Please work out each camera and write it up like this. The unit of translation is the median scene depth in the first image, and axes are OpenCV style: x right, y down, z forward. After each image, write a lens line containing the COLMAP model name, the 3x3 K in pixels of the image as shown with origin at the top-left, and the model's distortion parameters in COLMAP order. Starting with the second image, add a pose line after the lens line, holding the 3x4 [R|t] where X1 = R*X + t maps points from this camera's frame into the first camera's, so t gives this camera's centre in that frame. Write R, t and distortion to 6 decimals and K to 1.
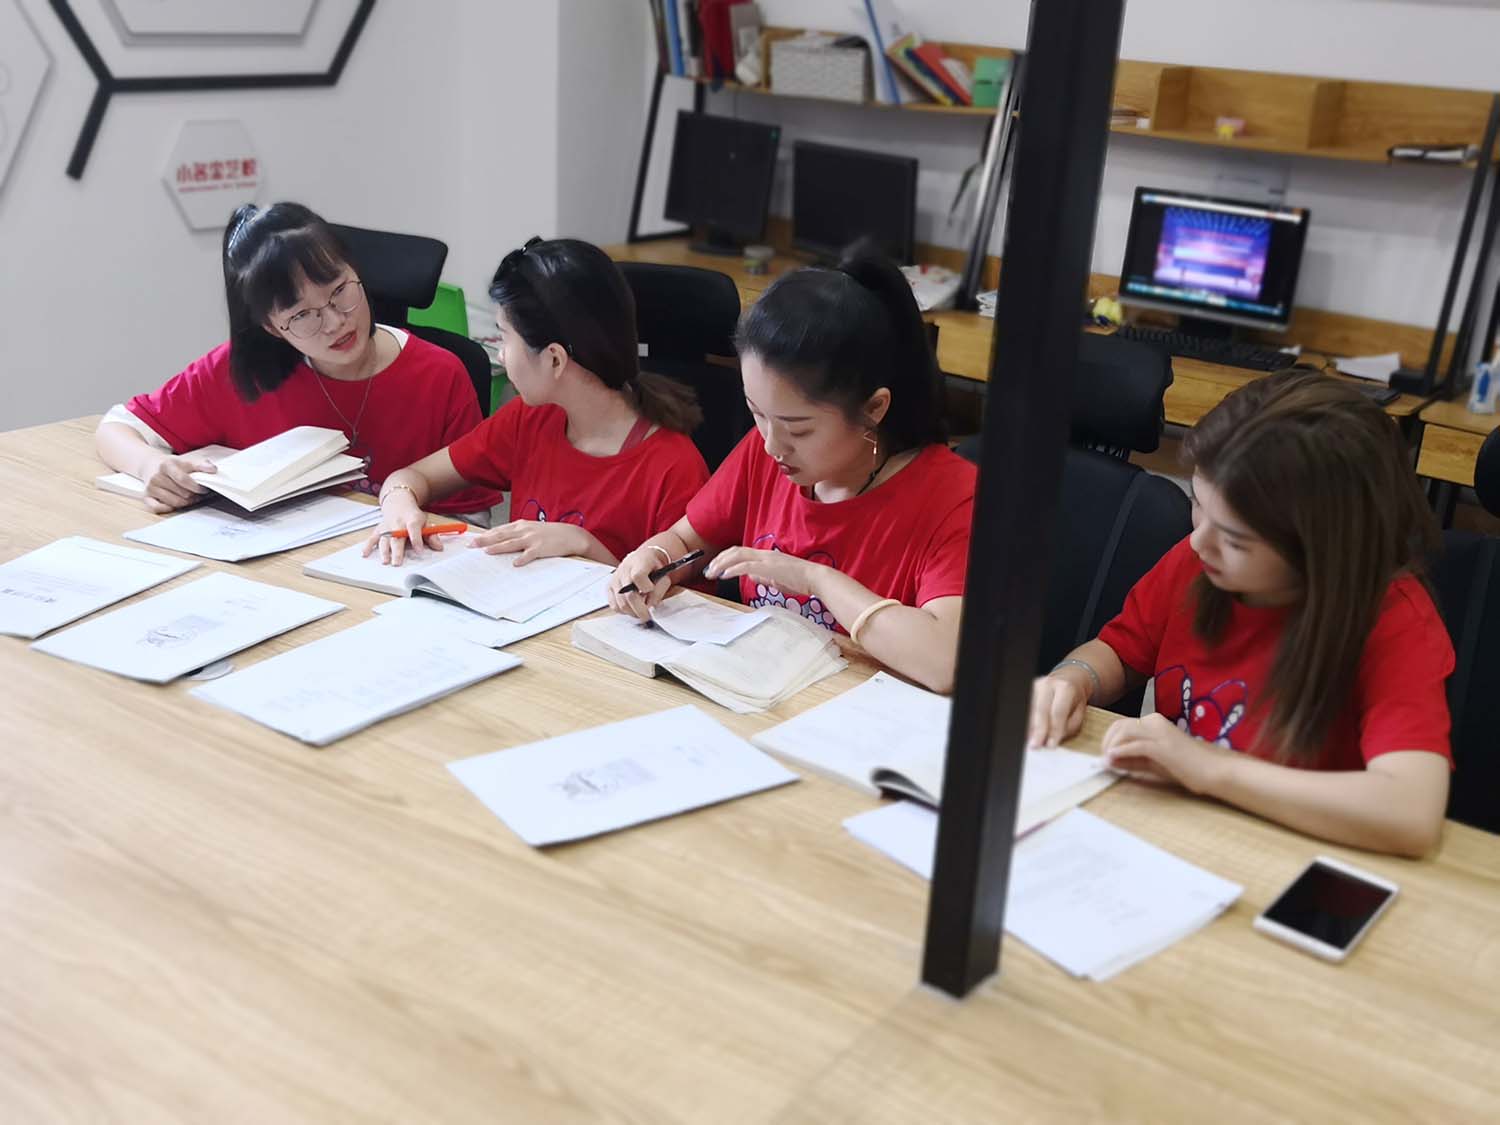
lens RADIAL K [[1576.4, 0, 759.3], [0, 1576.4, 561.3], [0, 0, 1]] dist [0.042301, 0.000000]
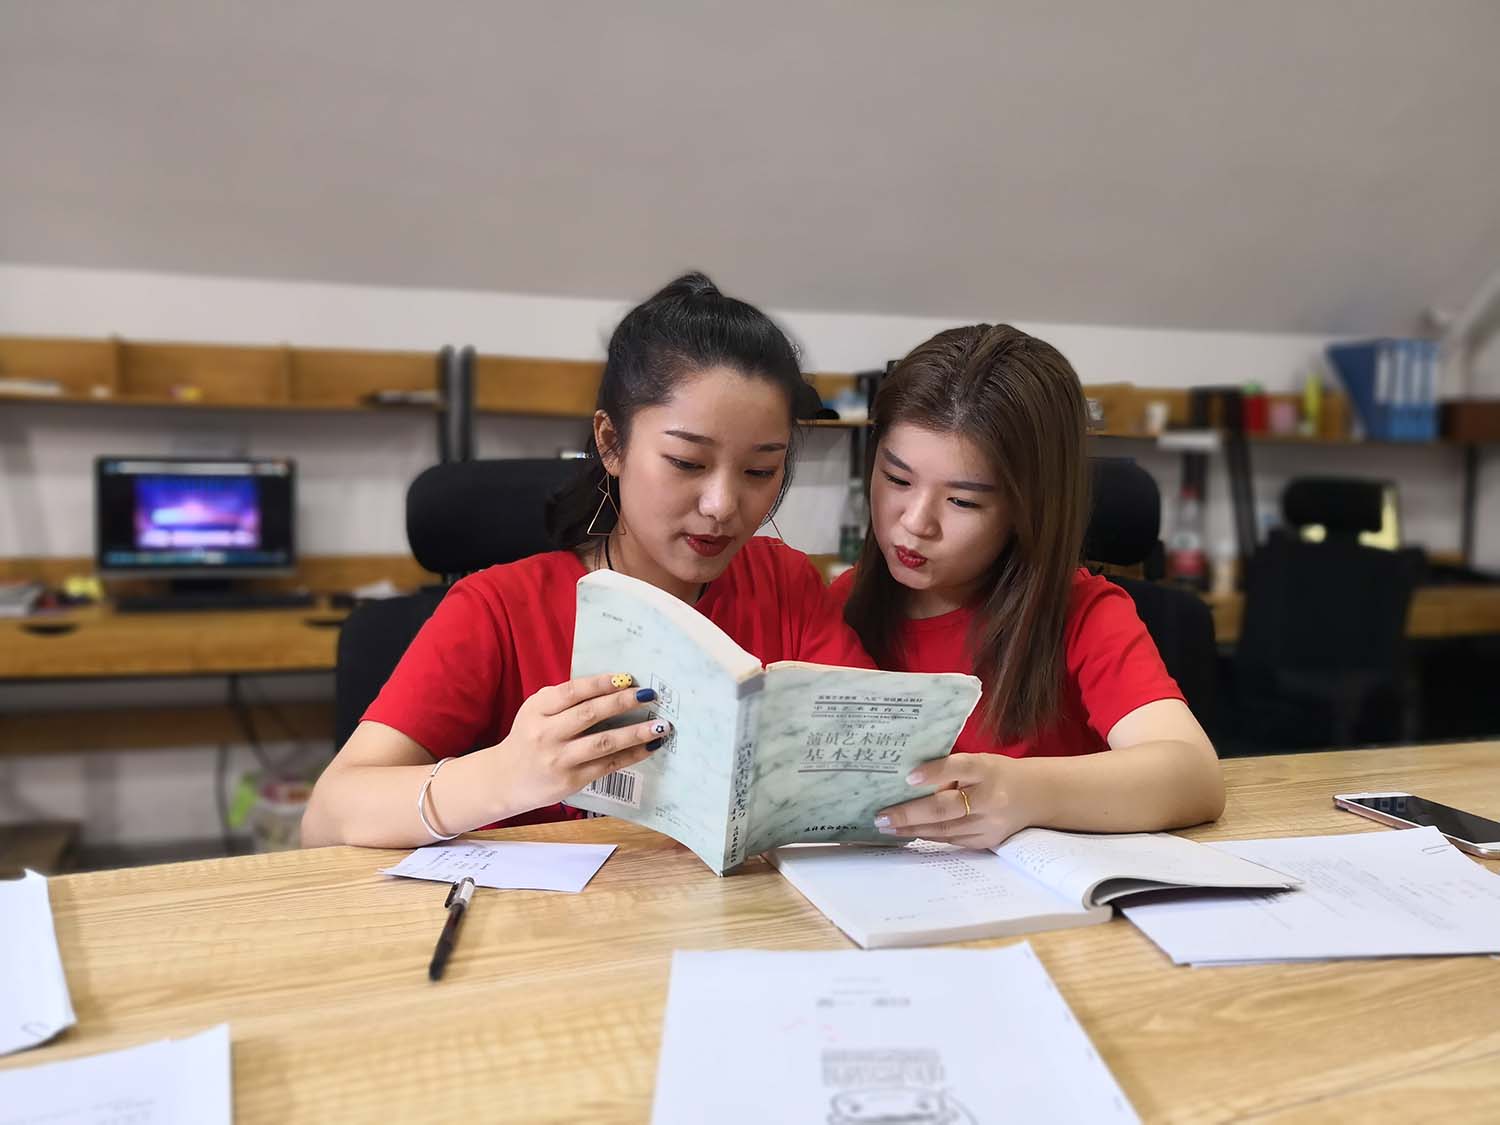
lens RADIAL K [[1217.2, 0, 748.4], [0, 1217.2, 562.8], [0, 0, 1]] dist [-0.023279, 0.005559]
pose [[0.564153, -0.106710, 0.818746, -0.150542], [0.301444, 0.949784, -0.083920, 0.004836], [-0.768676, 0.294150, 0.567990, 0.308758]]
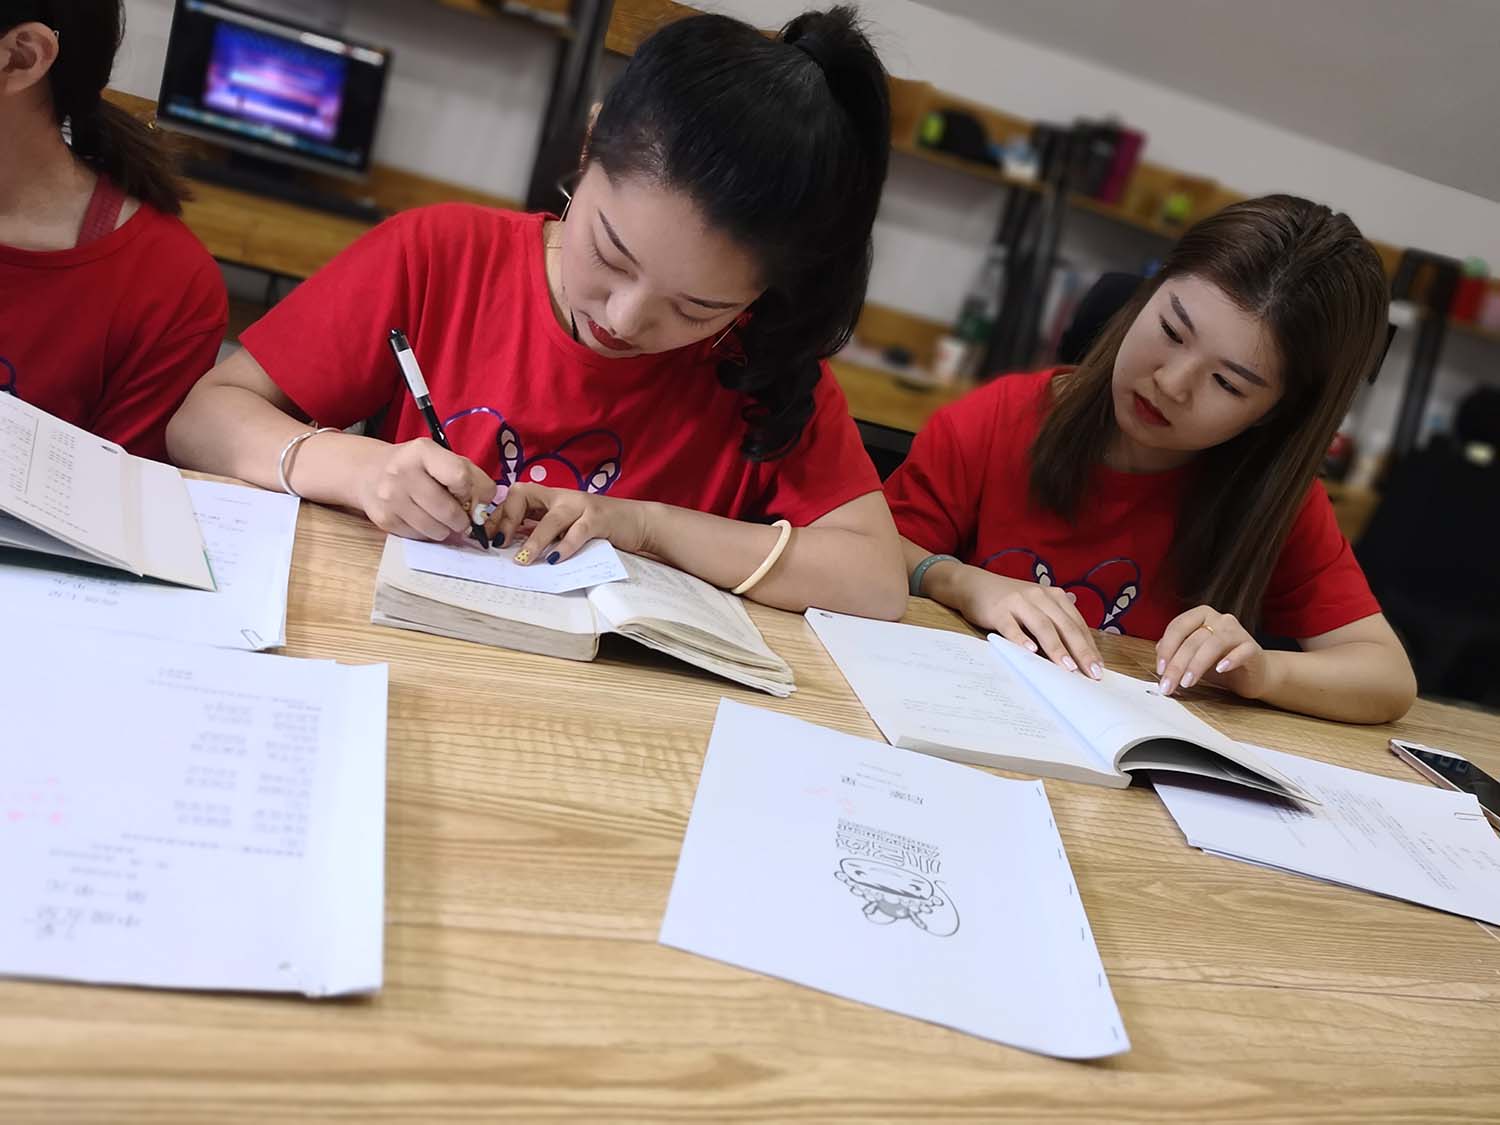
lens RADIAL K [[1394.4, 0, 743.9], [0, 1394.4, 566.1], [0, 0, 1]] dist [-0.024495, 0.000000]
pose [[0.623396, -0.102780, 0.775122, -0.183792], [0.026149, 0.993509, 0.110708, -0.004652], [-0.781469, -0.048746, 0.622037, 0.299985]]
